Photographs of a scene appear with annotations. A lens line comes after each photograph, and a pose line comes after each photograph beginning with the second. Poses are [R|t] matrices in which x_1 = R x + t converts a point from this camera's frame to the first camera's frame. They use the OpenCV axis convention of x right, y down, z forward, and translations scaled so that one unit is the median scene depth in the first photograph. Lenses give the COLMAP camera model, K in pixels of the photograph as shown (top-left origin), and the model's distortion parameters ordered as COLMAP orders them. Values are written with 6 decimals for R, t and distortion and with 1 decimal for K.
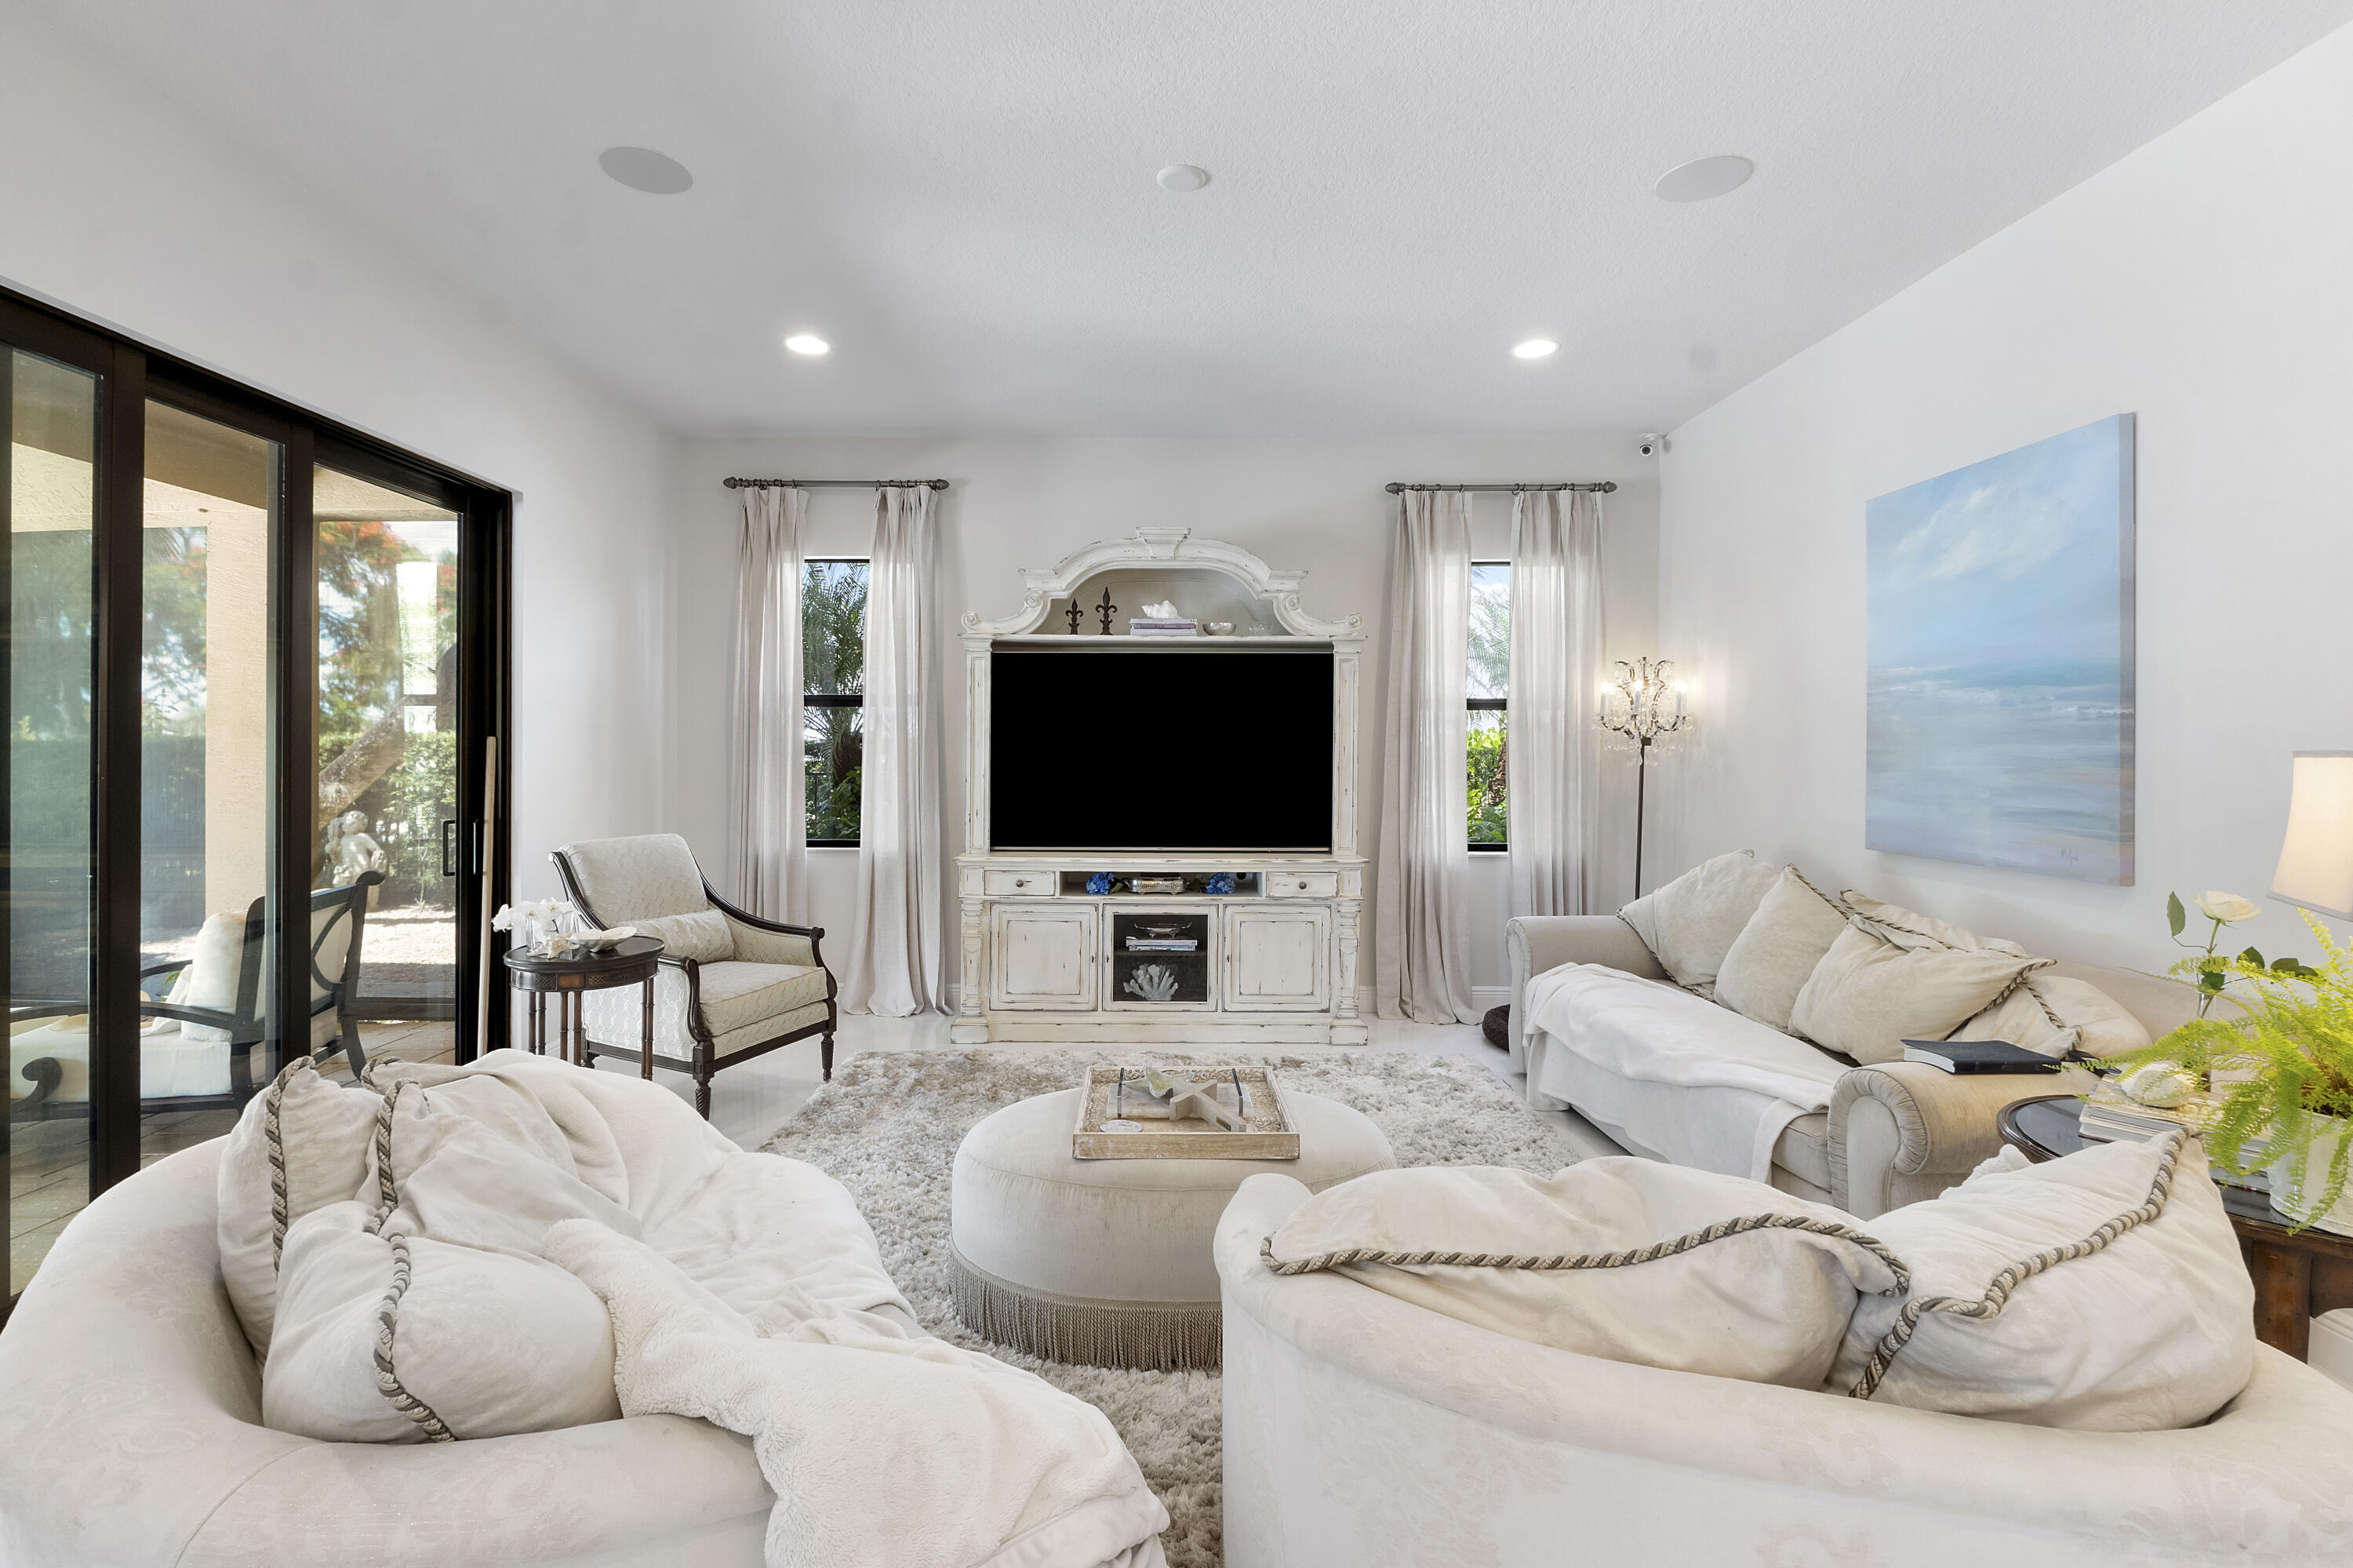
lens RADIAL K [[999.9, 0, 1163.3], [0, 999.9, 761.2], [0, 0, 1]] dist [-0.012088, -0.000127]
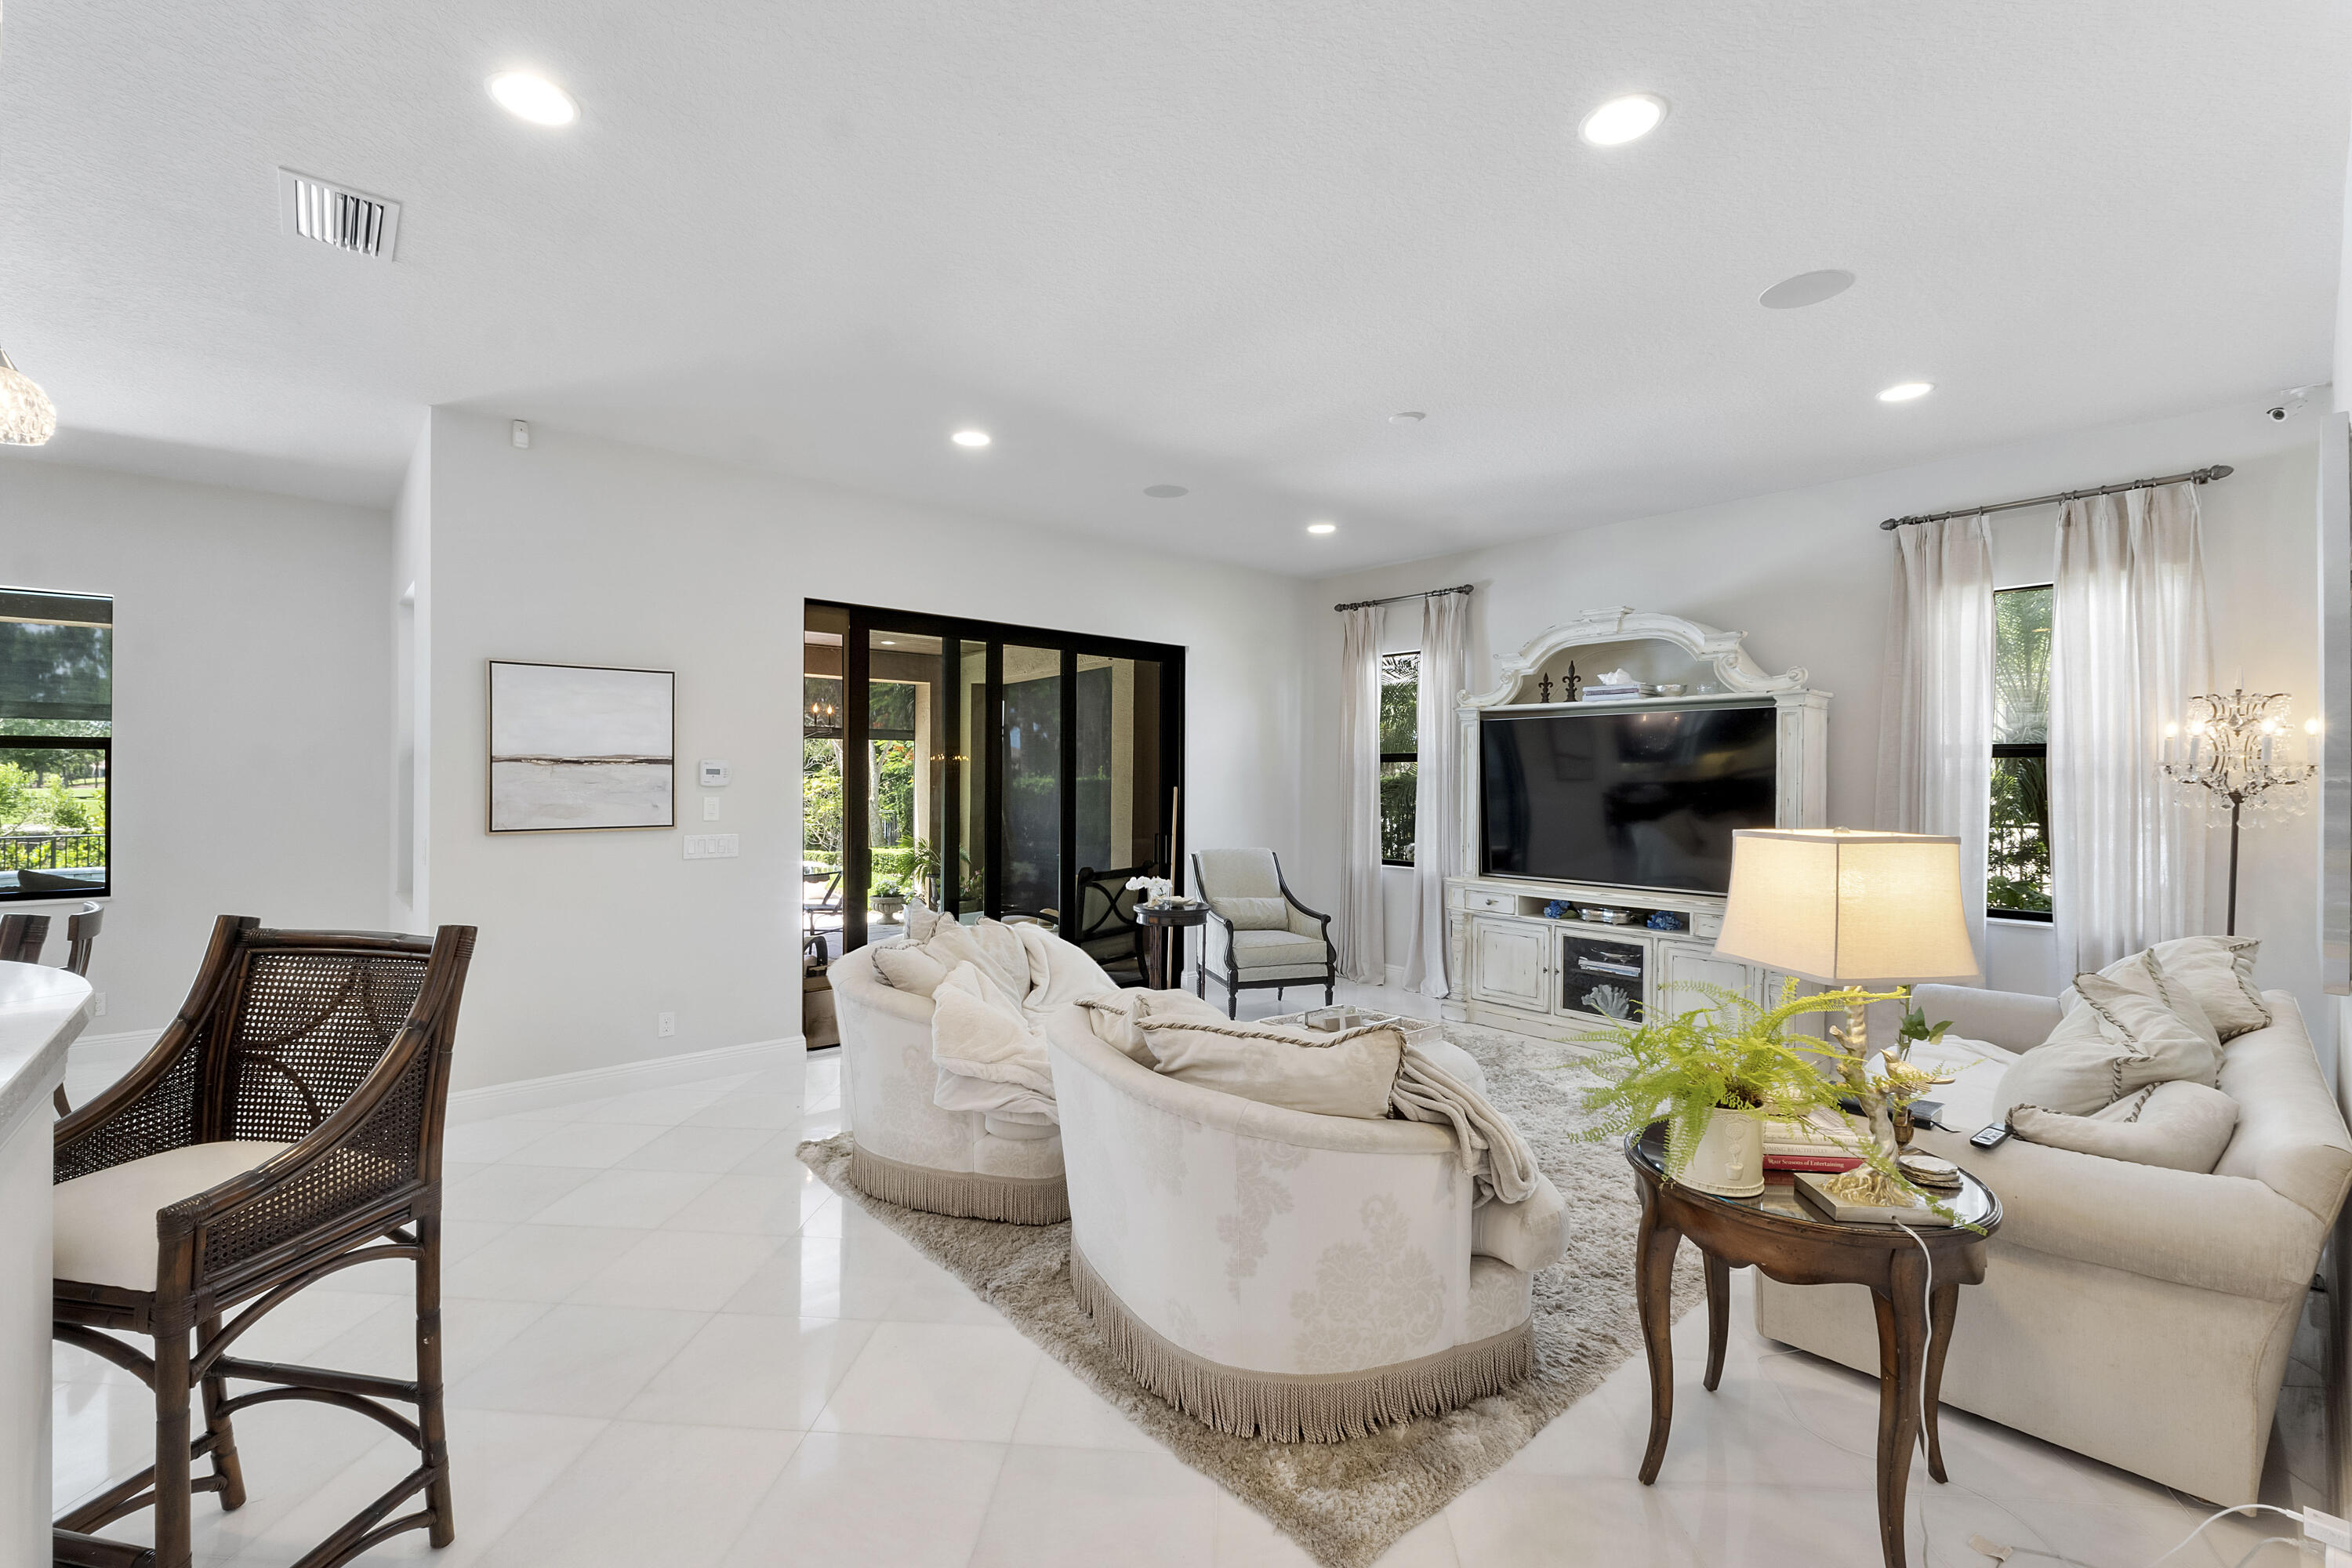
lens RADIAL K [[981.7, 0, 1176.0], [0, 981.7, 784.0], [0, 0, 1]] dist [-0.000305, -0.000053]
pose [[0.668670, 0.004930, -0.743543, 0.507209], [-0.011027, 0.999934, -0.003286, -0.019239], [0.743477, 0.010396, 0.668681, -0.131611]]
